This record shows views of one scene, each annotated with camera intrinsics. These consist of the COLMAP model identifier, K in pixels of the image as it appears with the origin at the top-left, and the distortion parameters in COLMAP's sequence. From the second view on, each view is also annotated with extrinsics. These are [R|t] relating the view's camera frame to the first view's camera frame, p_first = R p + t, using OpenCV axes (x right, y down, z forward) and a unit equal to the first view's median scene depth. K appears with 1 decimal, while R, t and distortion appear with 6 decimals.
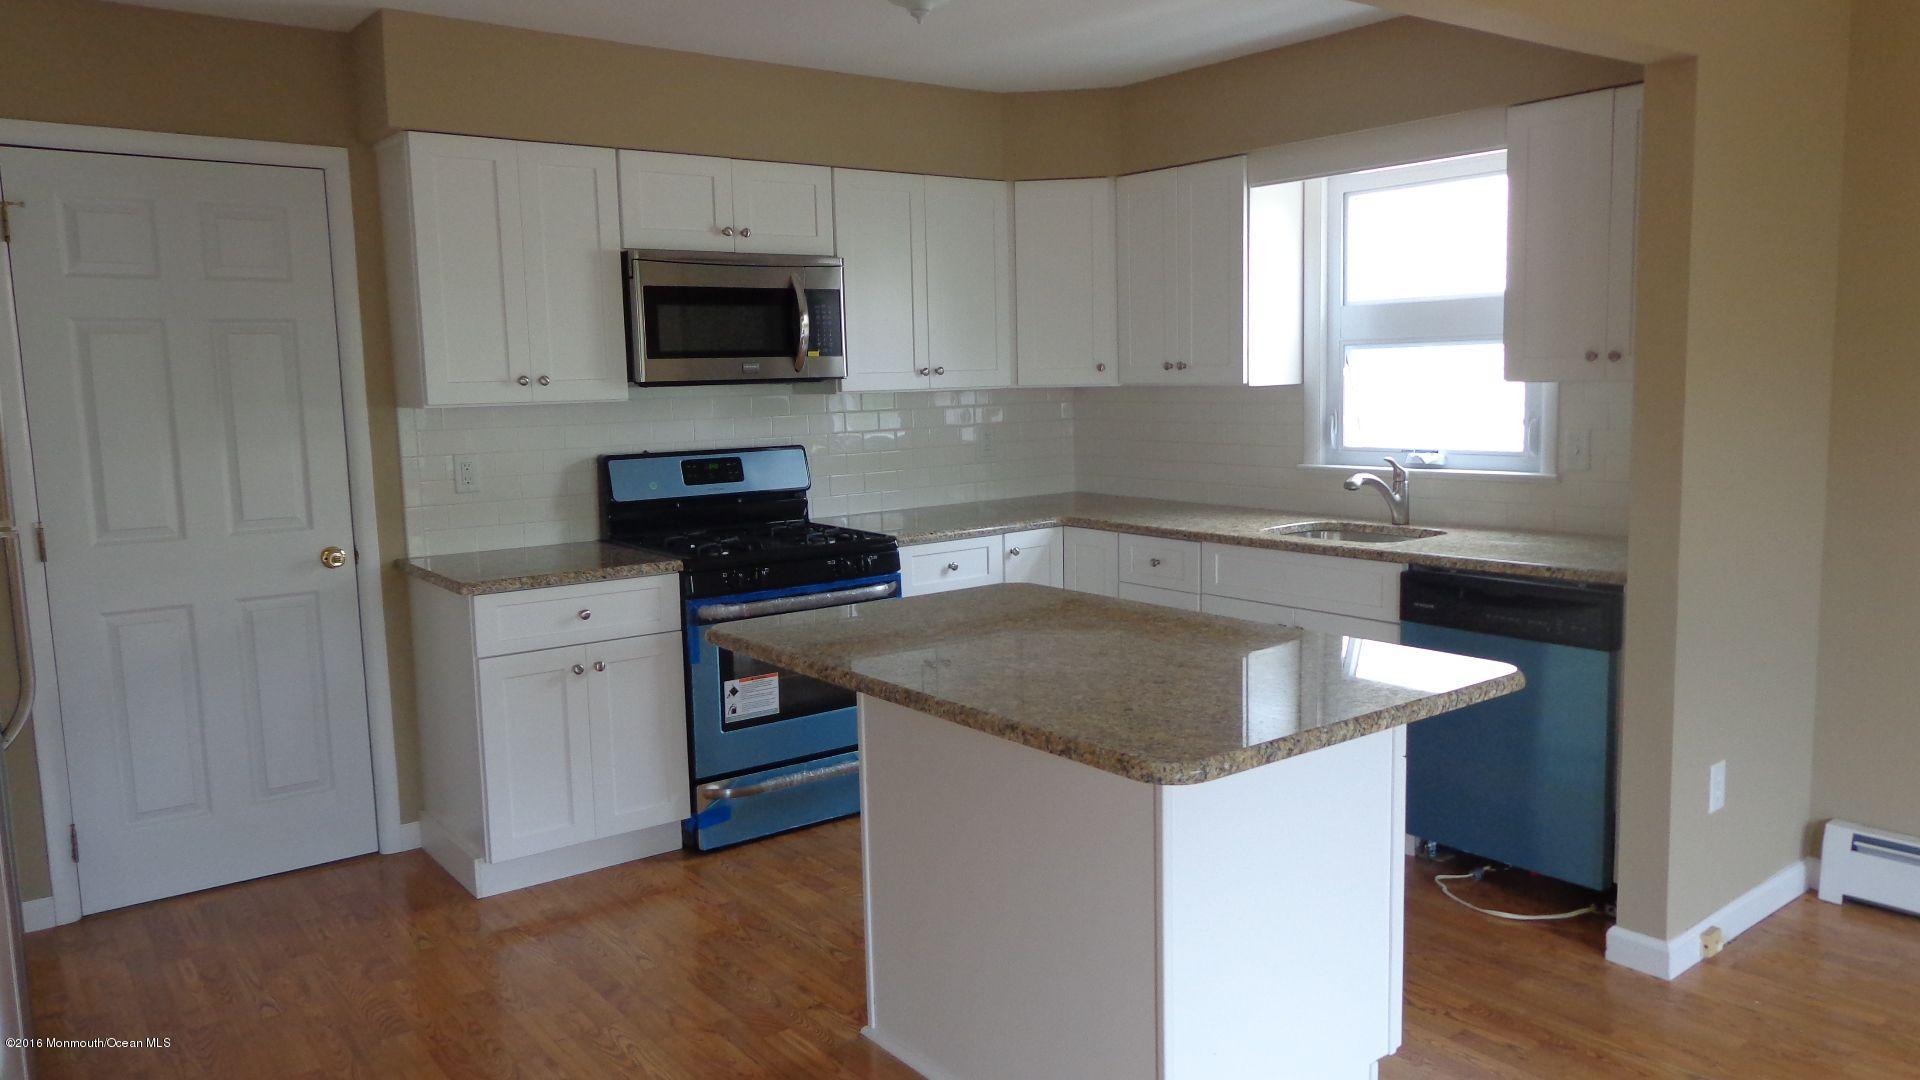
lens RADIAL K [[1345.3, 0, 960.0], [0, 1345.3, 540.0], [0, 0, 1]] dist [0.005591, 0.000834]
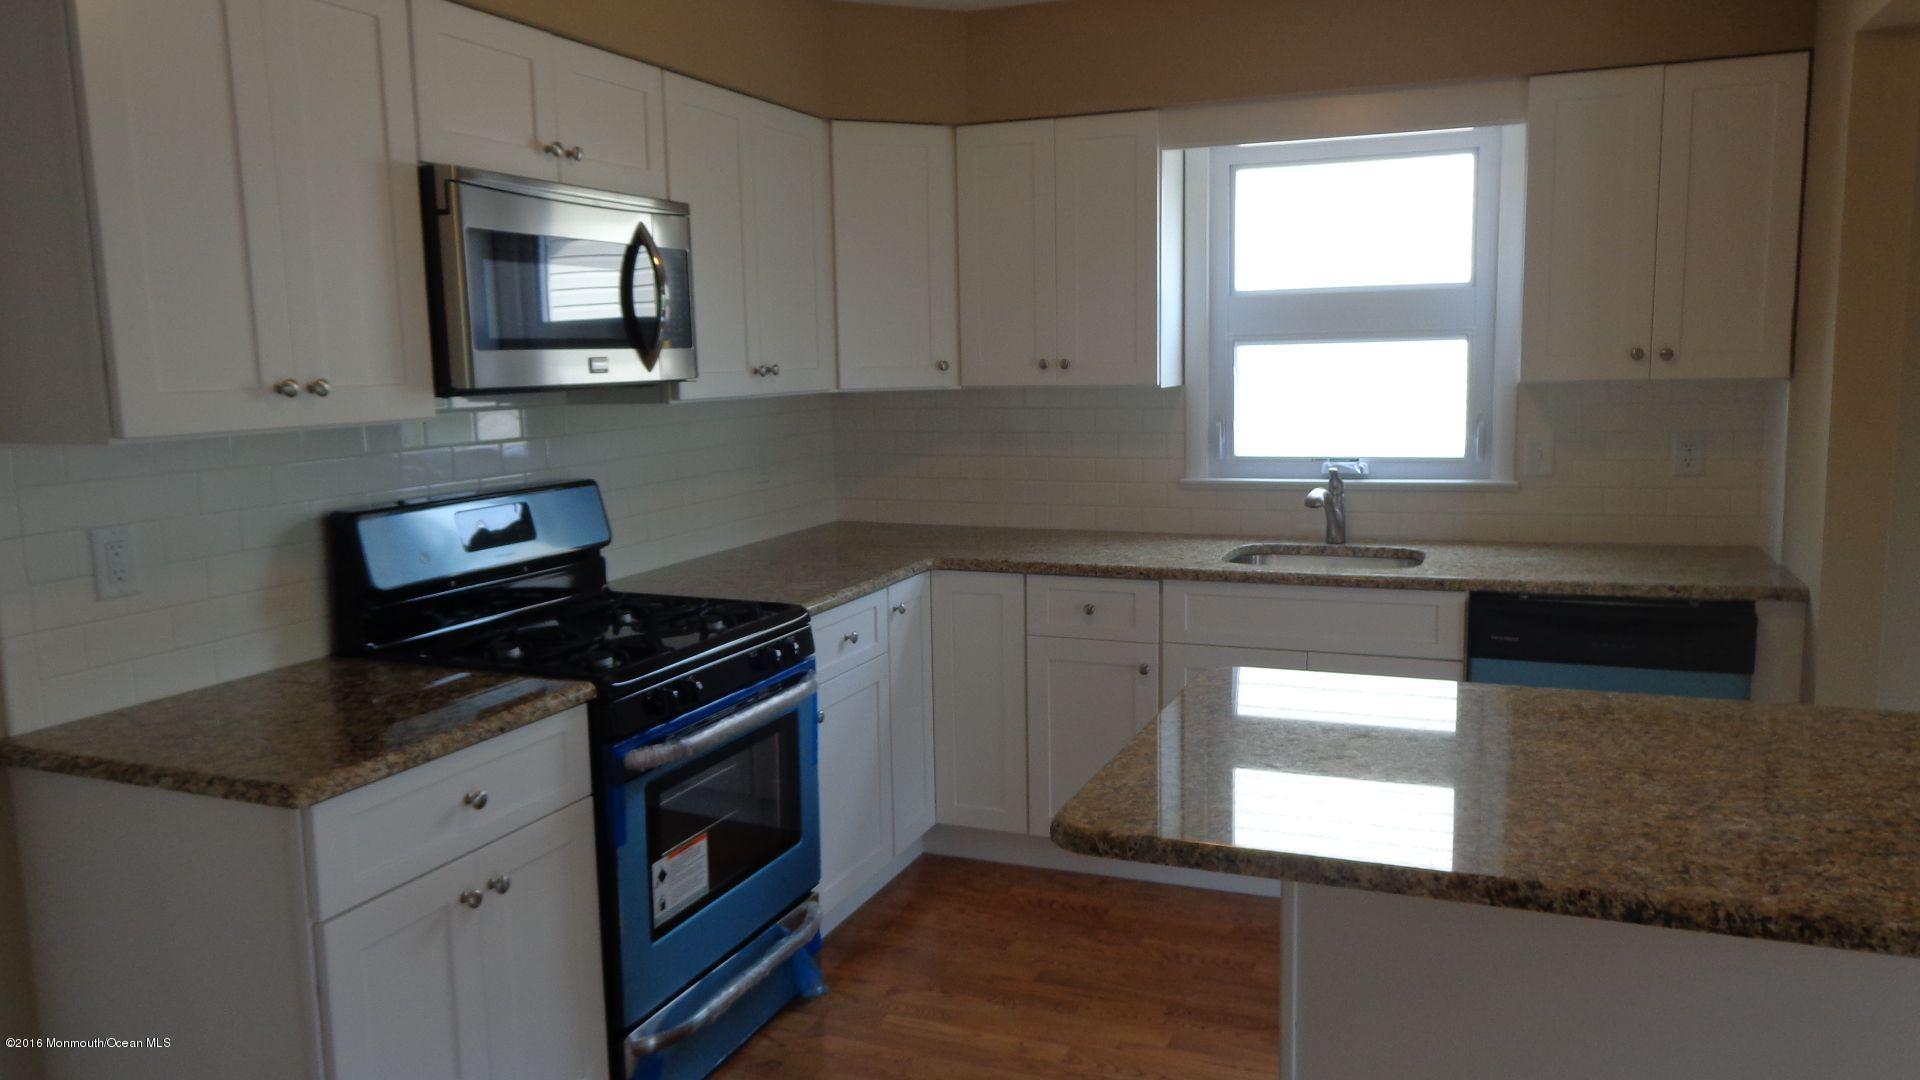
lens RADIAL K [[1345.3, 0, 960.0], [0, 1345.3, 540.0], [0, 0, 1]] dist [0.005591, 0.000834]
pose [[0.857594, -0.063835, 0.510350, -0.343327], [0.063267, 0.997825, 0.018494, -0.045777], [-0.510421, 0.016428, 0.859768, 0.361422]]
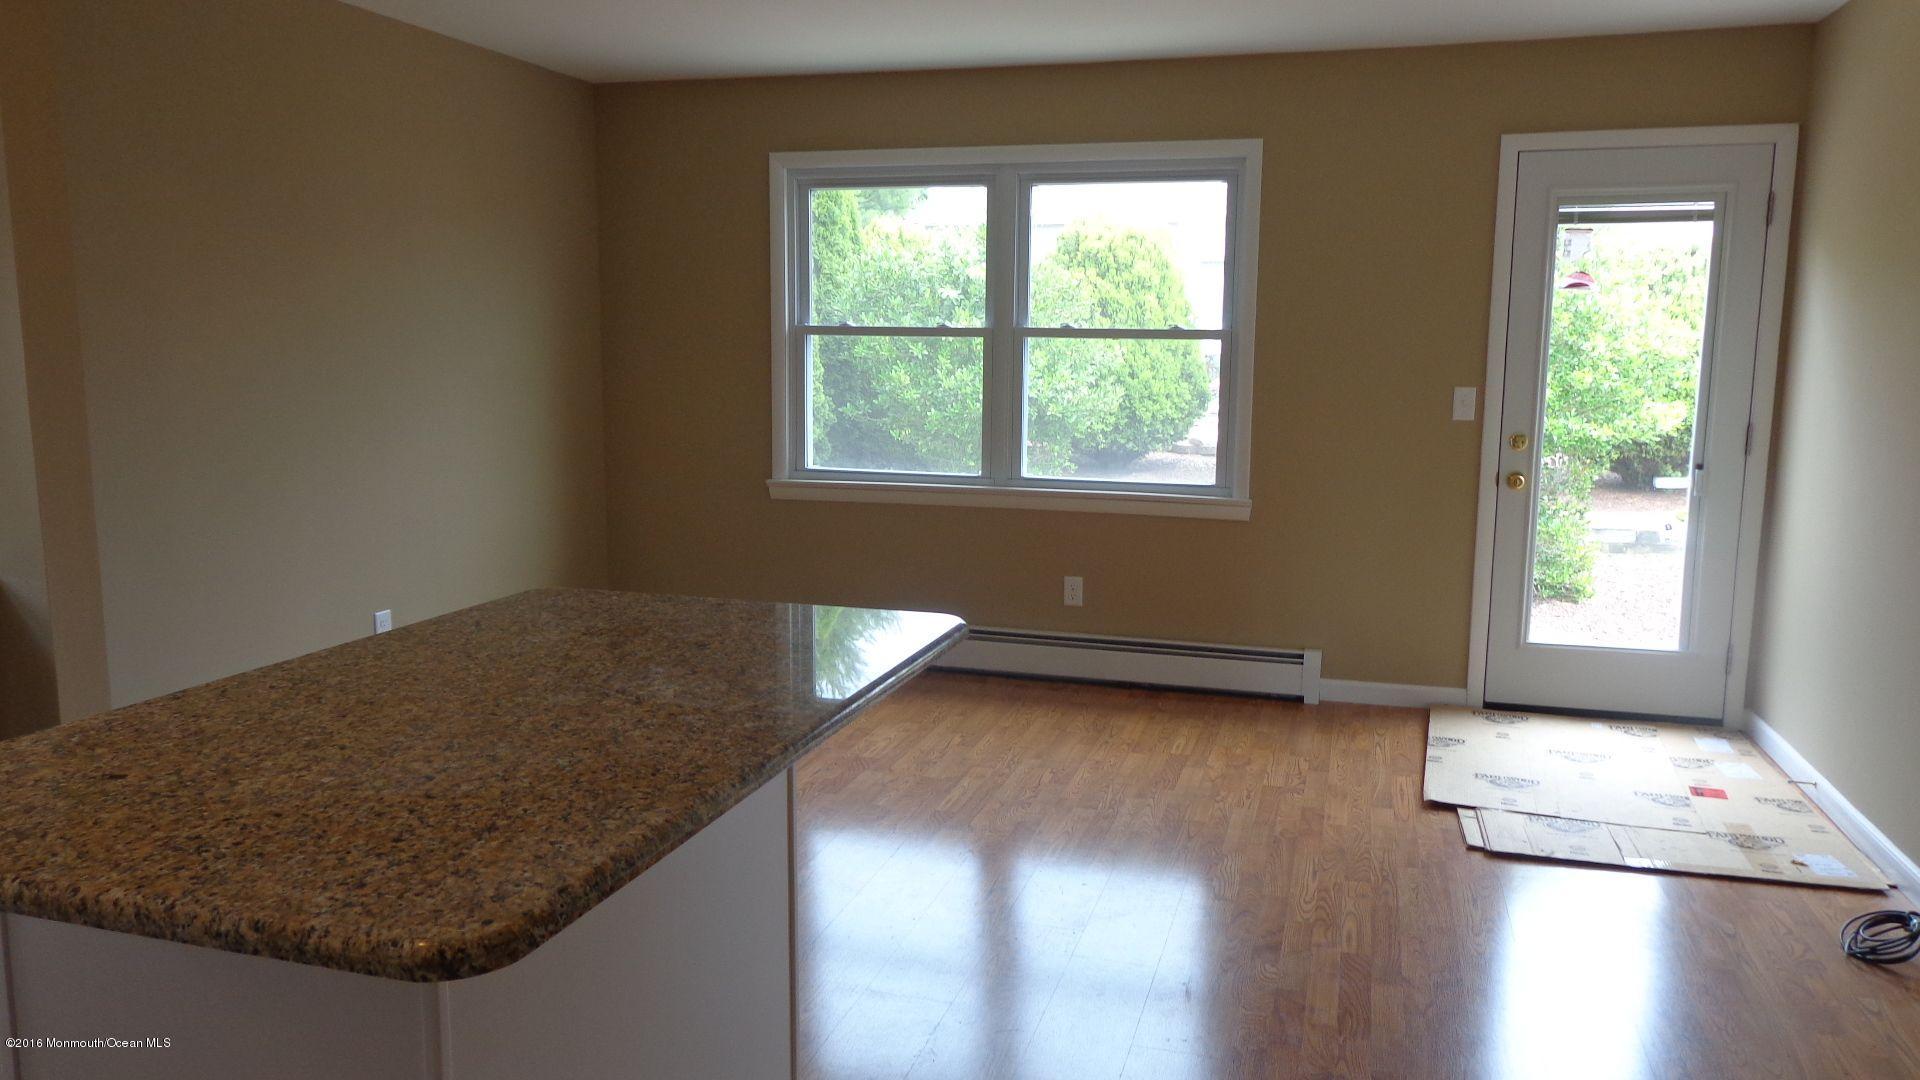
lens RADIAL K [[1345.3, 0, 960.0], [0, 1345.3, 540.0], [0, 0, 1]] dist [0.005591, 0.000834]
pose [[-0.588832, -0.098872, 0.802185, -0.382429], [0.104280, 0.974902, 0.196705, -0.072108], [-0.801500, 0.199478, -0.563743, 0.727820]]
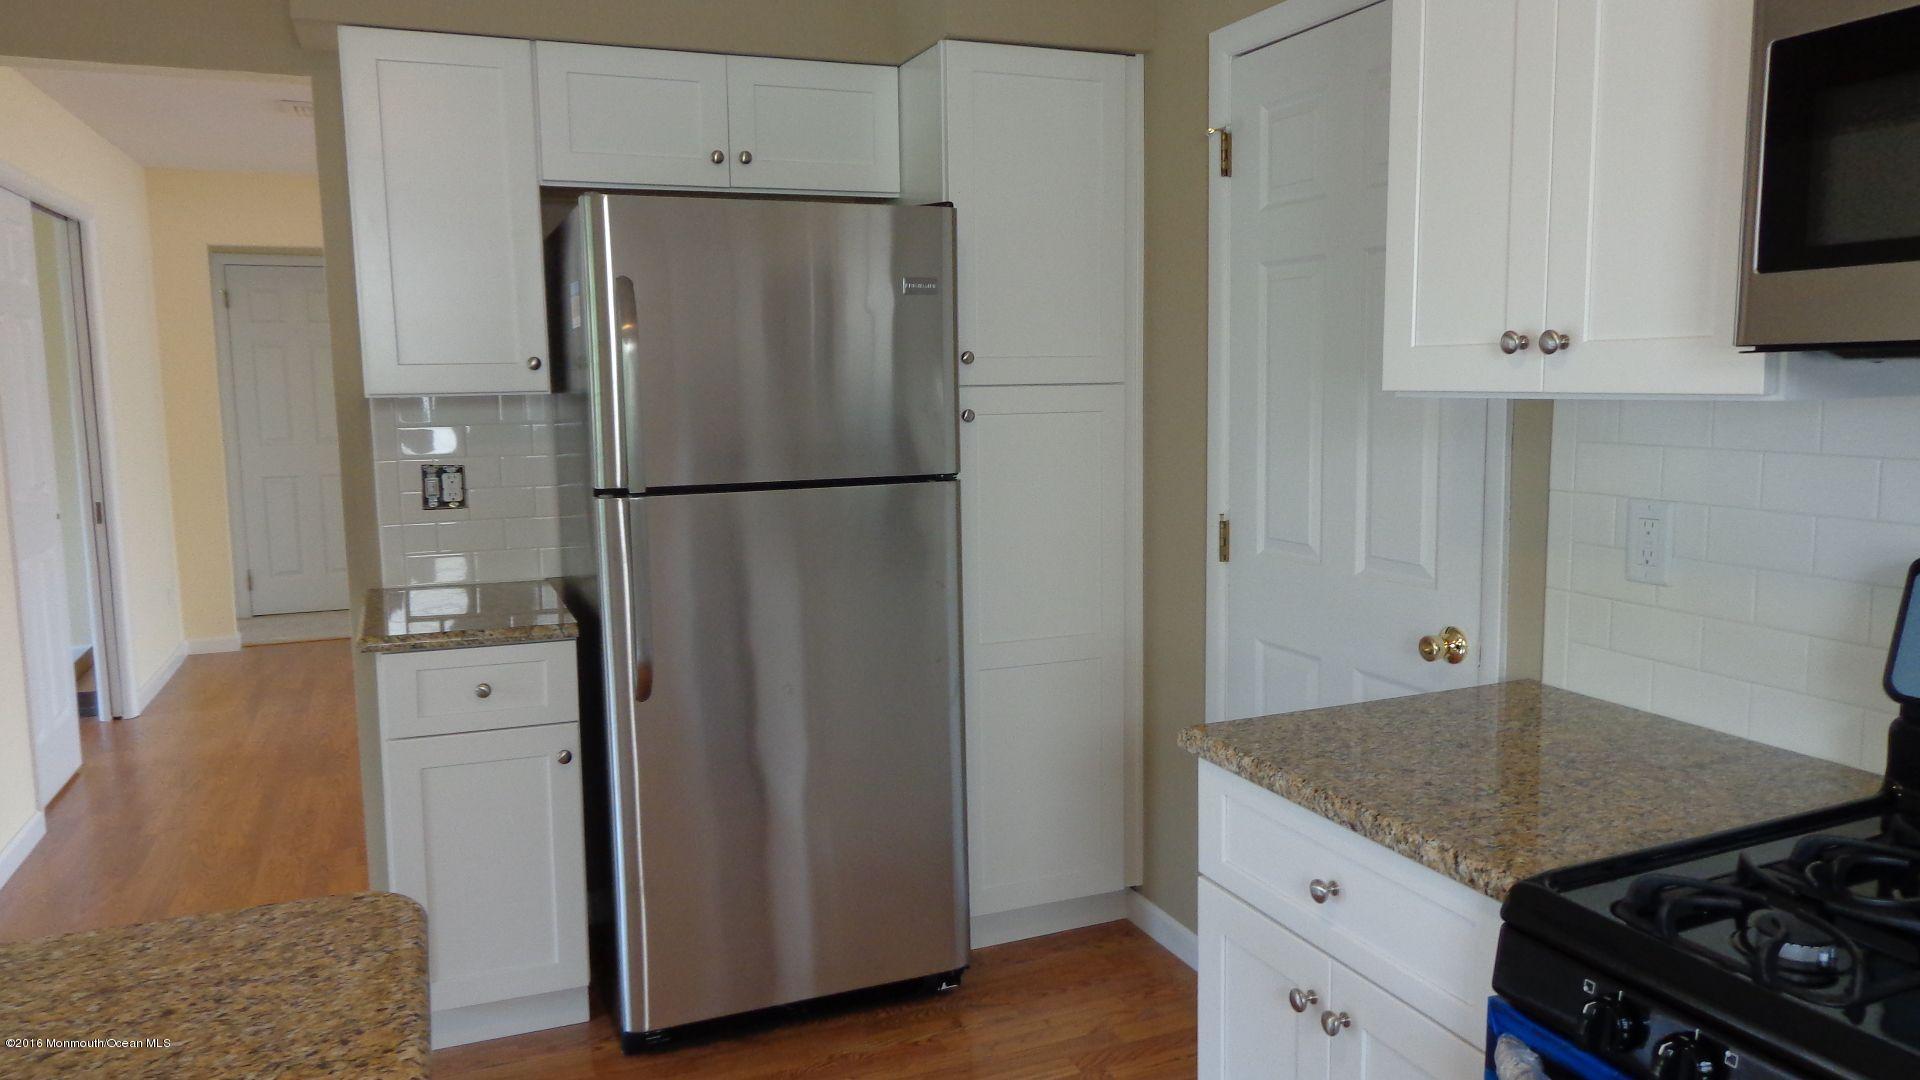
lens RADIAL K [[1345.3, 0, 960.0], [0, 1345.3, 540.0], [0, 0, 1]] dist [0.005591, 0.000834]
pose [[-0.256819, 0.142303, -0.955926, 0.126677], [-0.100364, 0.979826, 0.172825, -0.103231], [0.961234, 0.140325, -0.237356, 0.861422]]
